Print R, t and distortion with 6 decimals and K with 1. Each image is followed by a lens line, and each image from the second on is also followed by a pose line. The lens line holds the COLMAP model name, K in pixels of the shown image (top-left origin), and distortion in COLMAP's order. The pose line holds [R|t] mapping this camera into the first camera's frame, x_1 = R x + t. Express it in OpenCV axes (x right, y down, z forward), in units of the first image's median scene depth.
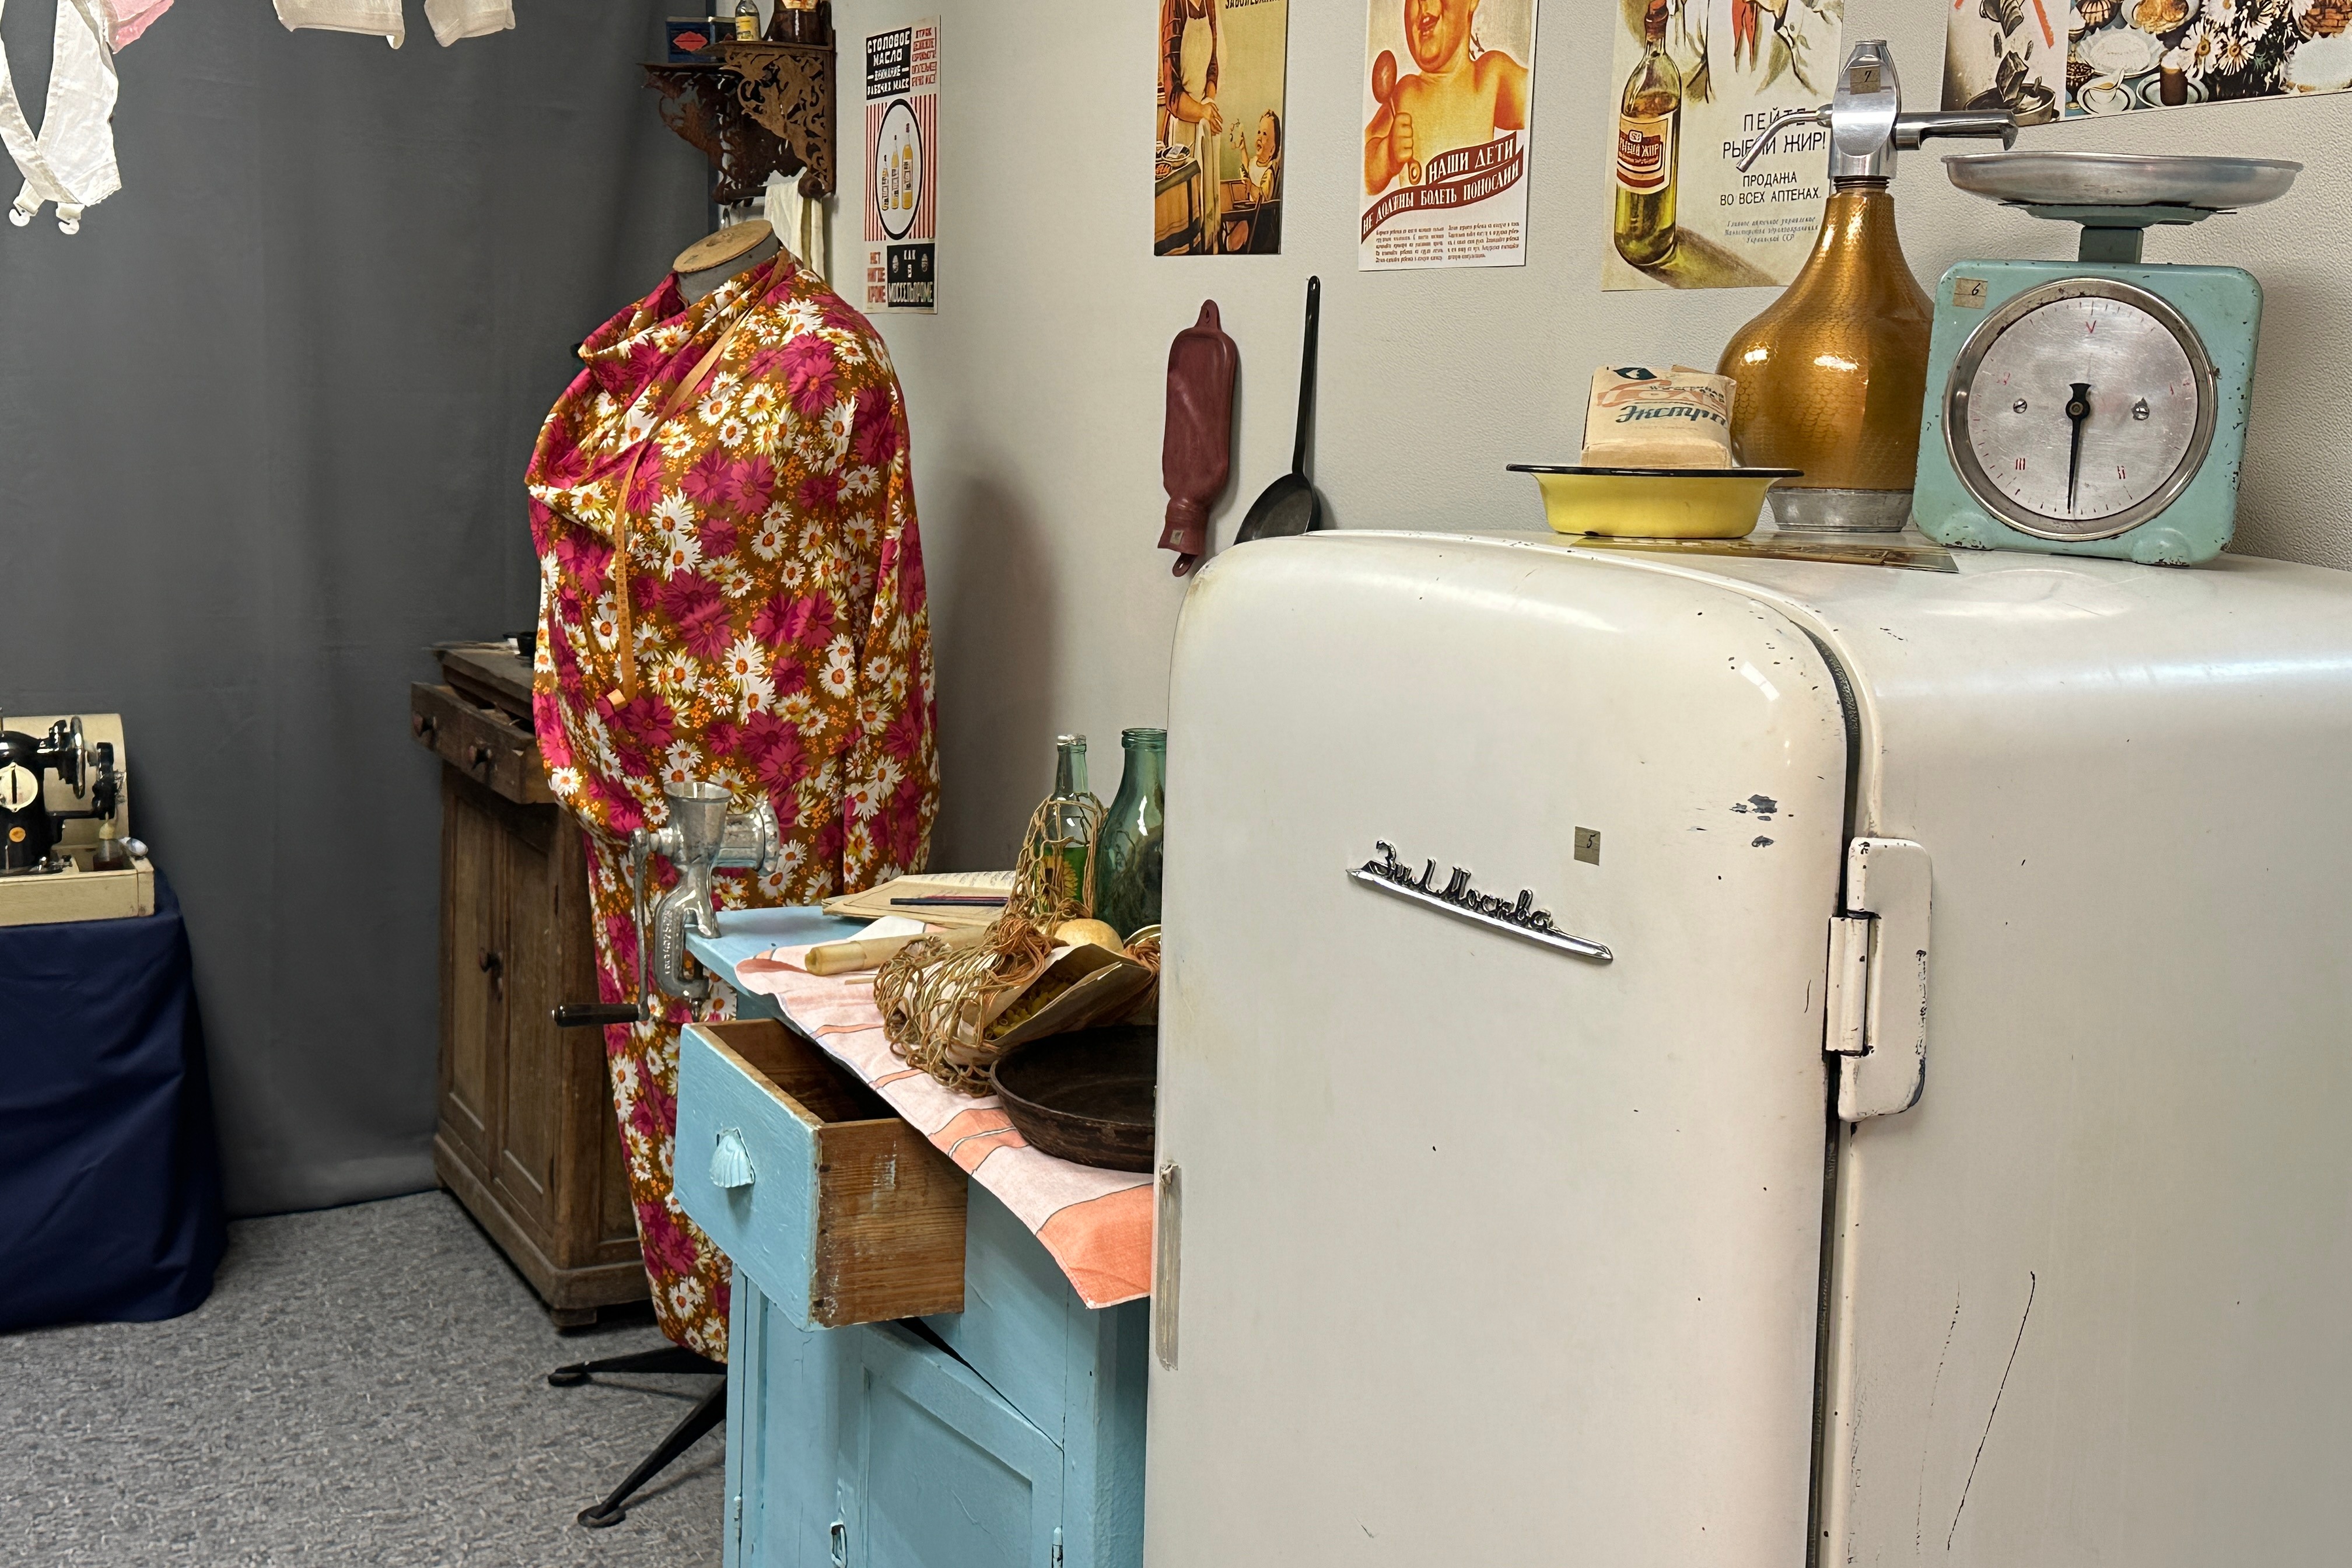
lens RADIAL K [[2561.5, 0, 1176.0], [0, 2561.5, 784.0], [0, 0, 1]] dist [0.226086, -0.469567]
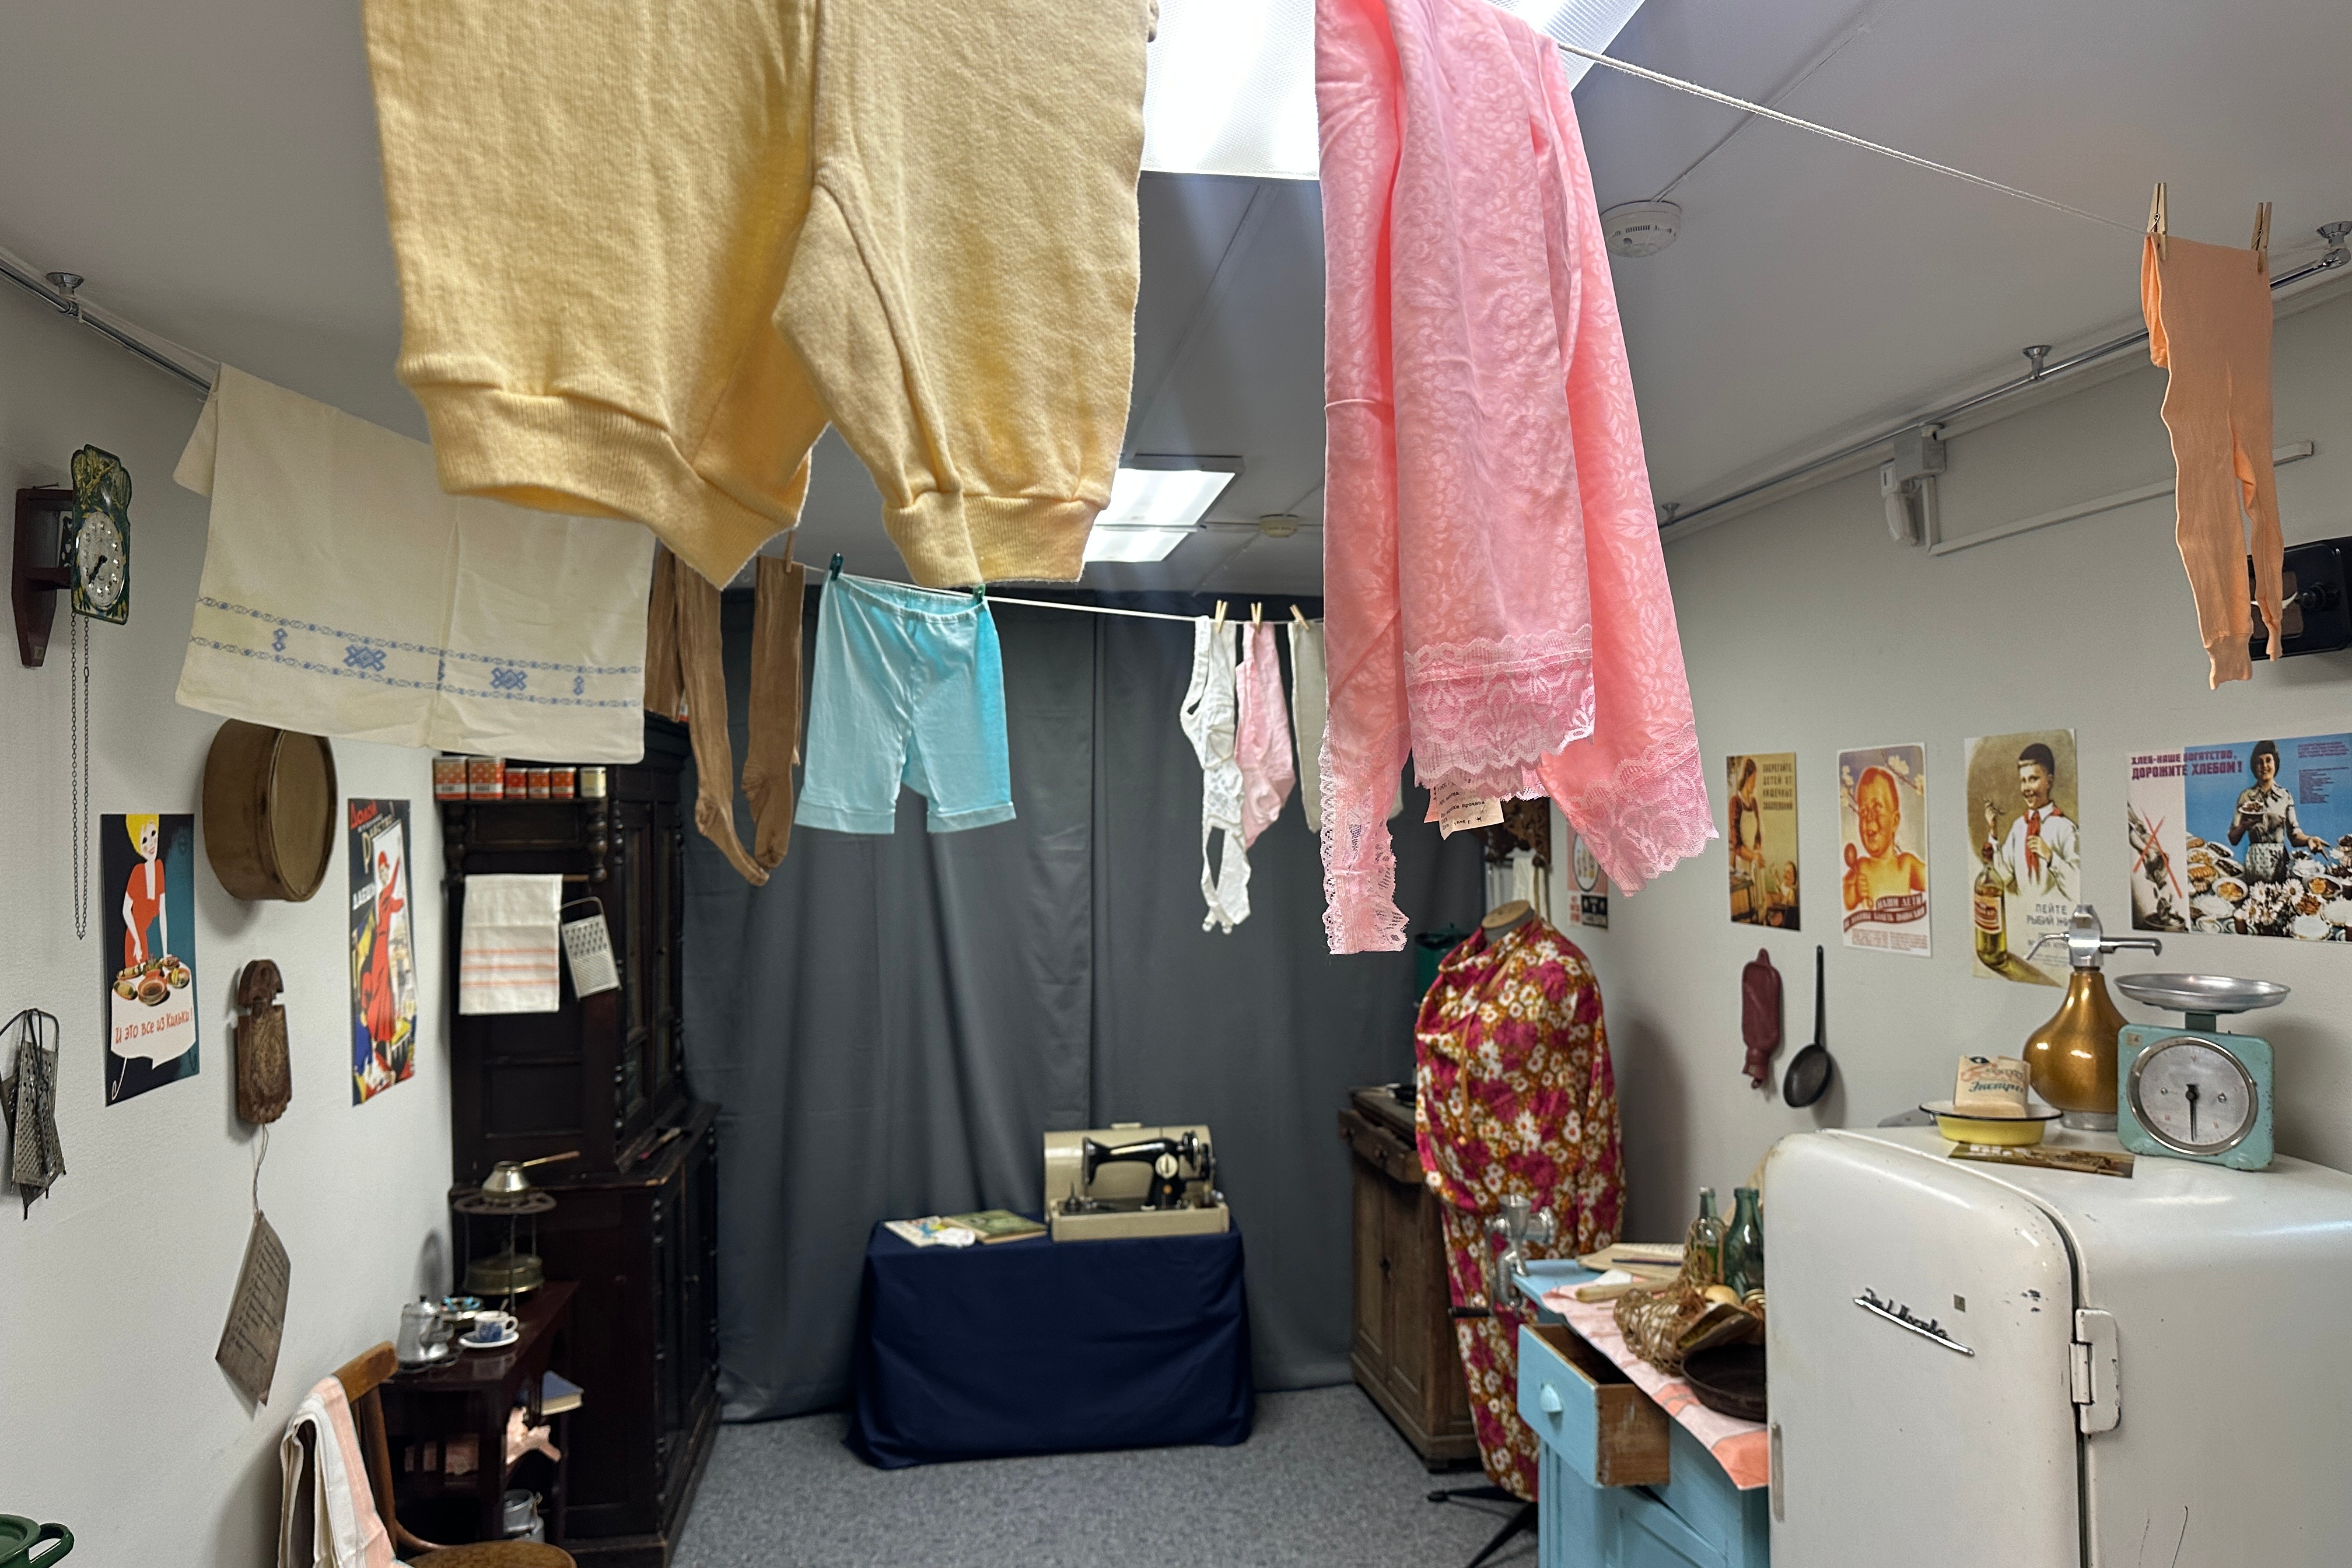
lens RADIAL K [[1675.2, 0, 1182.2], [0, 1675.2, 774.5], [0, 0, 1]] dist [0.131841, -0.202236]
pose [[0.952083, -0.046183, -0.302332, -0.011351], [-0.009216, 0.983752, -0.179294, -0.080501], [0.305700, 0.173489, 0.936188, -0.378322]]
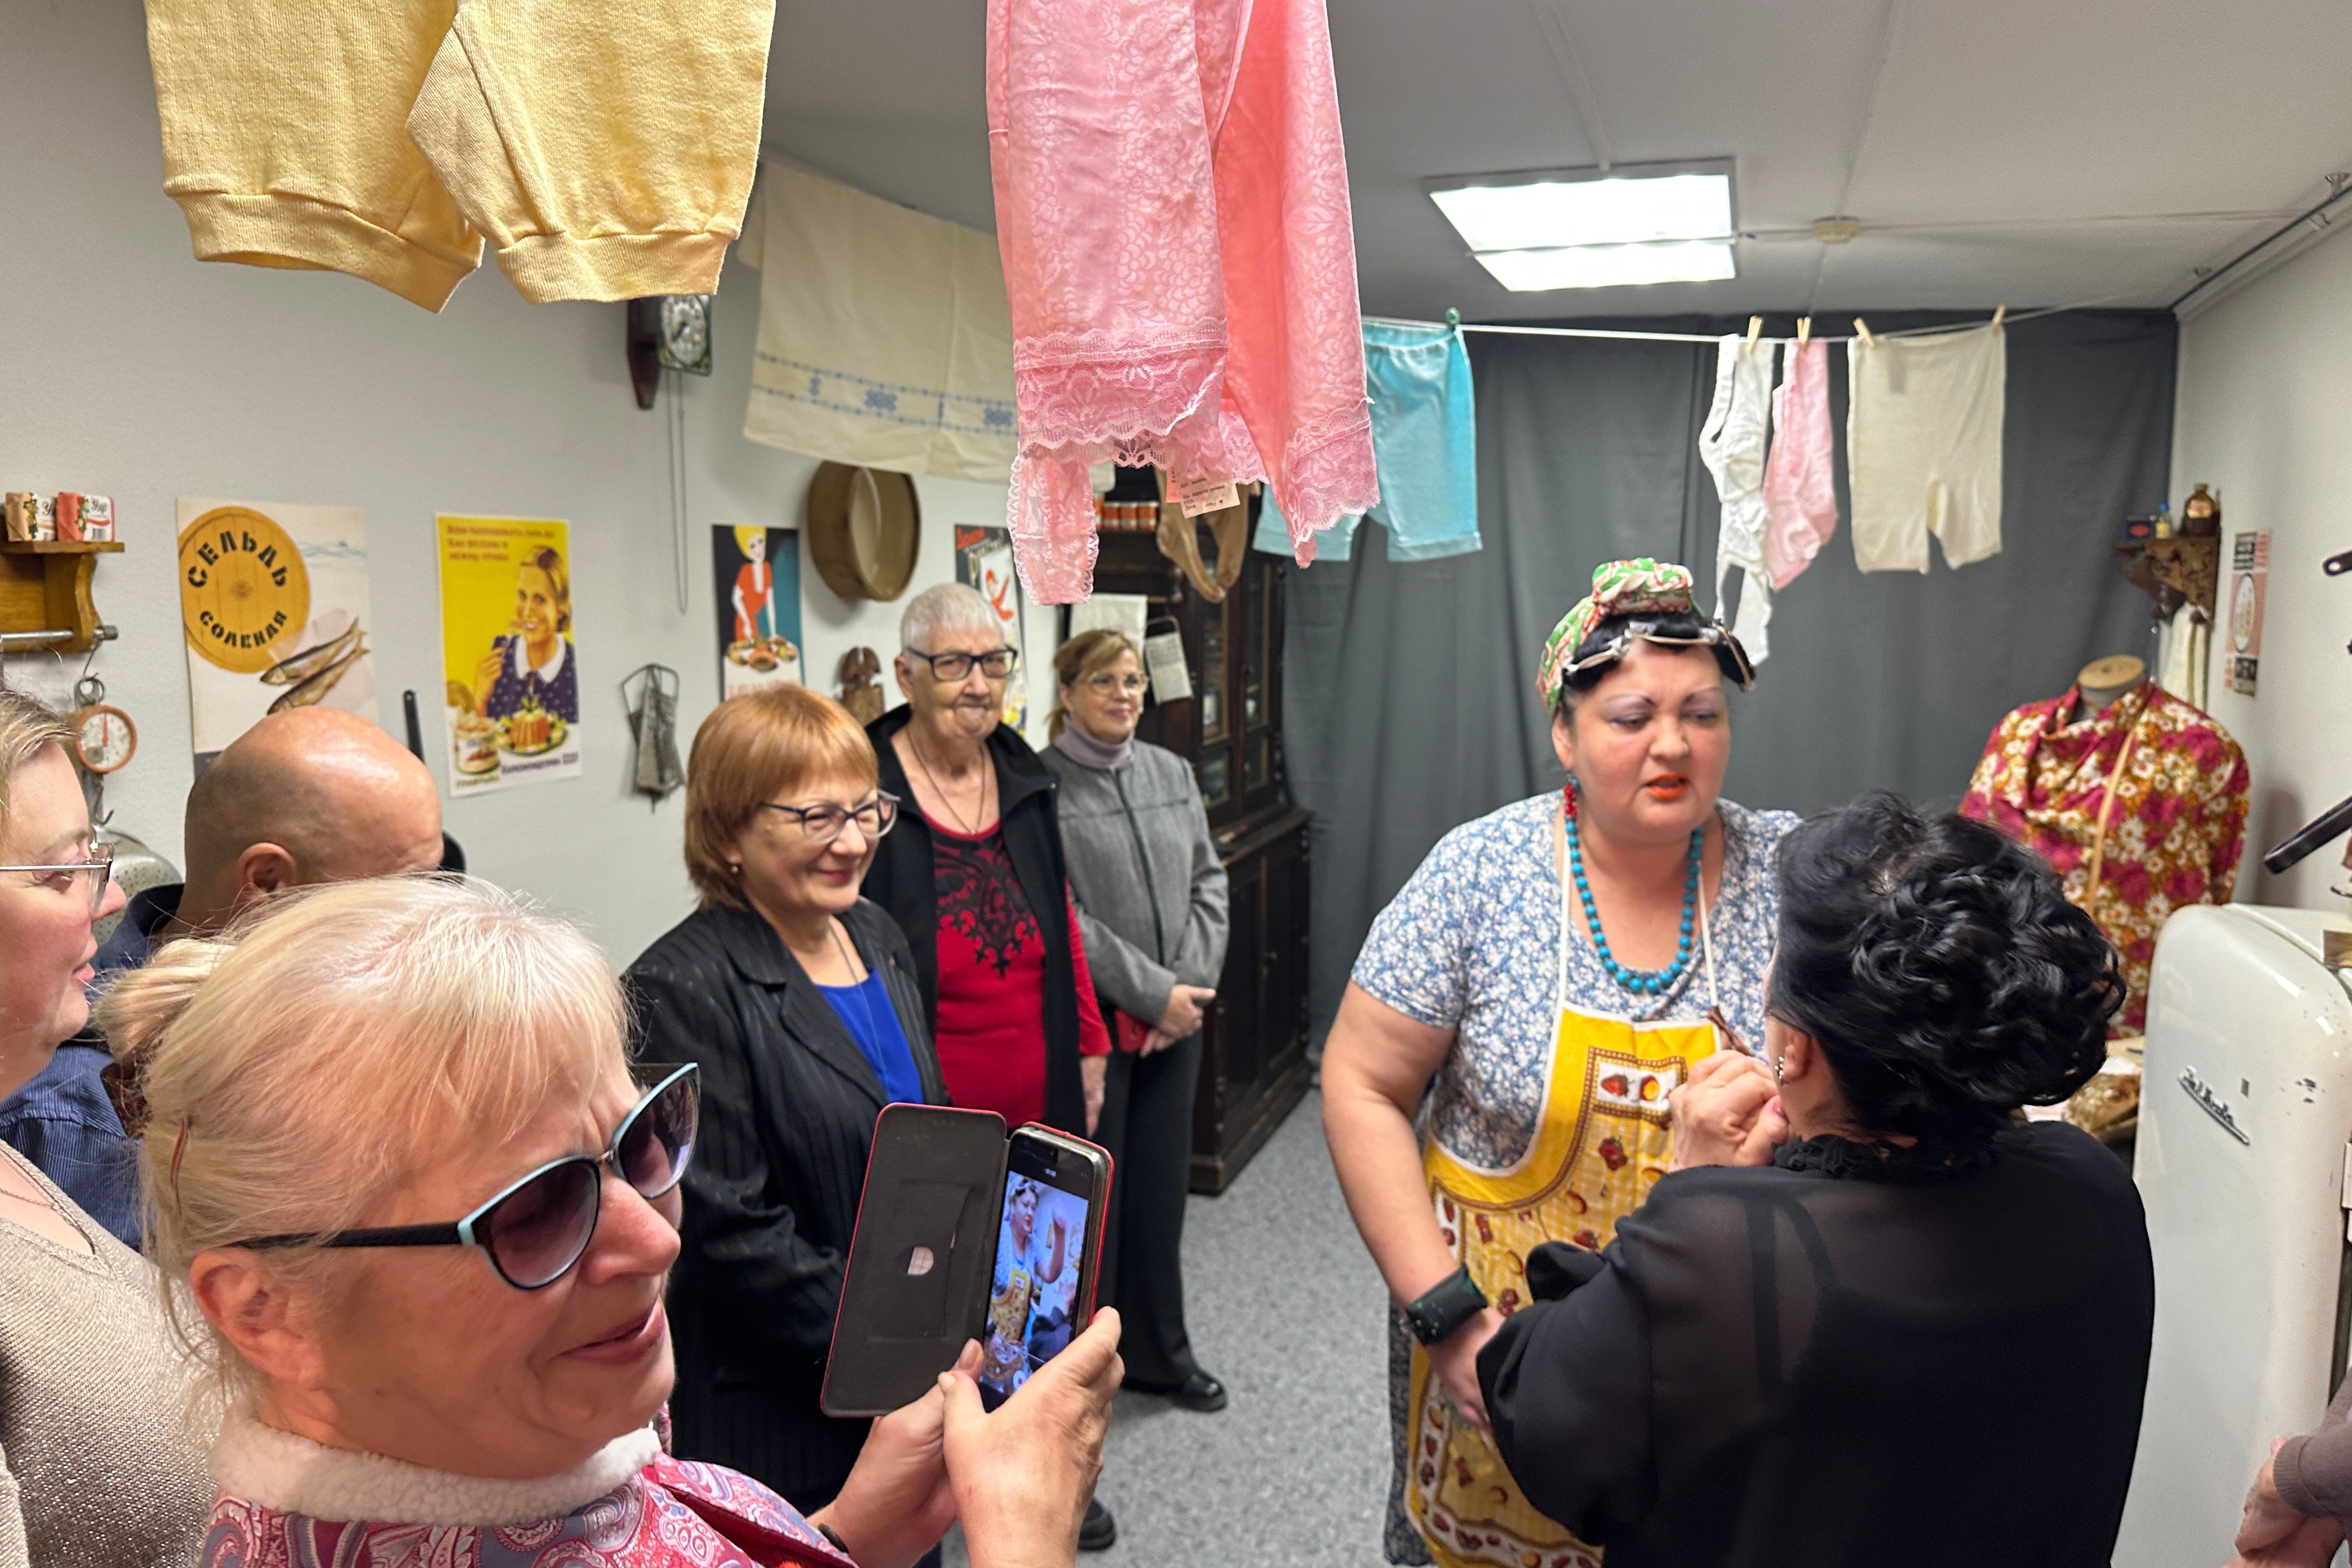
lens RADIAL K [[1710.1, 0, 1179.2], [0, 1710.1, 789.8], [0, 0, 1]] dist [0.059394, -0.053662]
pose [[0.694835, 0.068579, -0.715891, 0.268894], [-0.102253, 0.994751, -0.003954, -0.060041], [0.711862, 0.075949, 0.698200, -0.308149]]
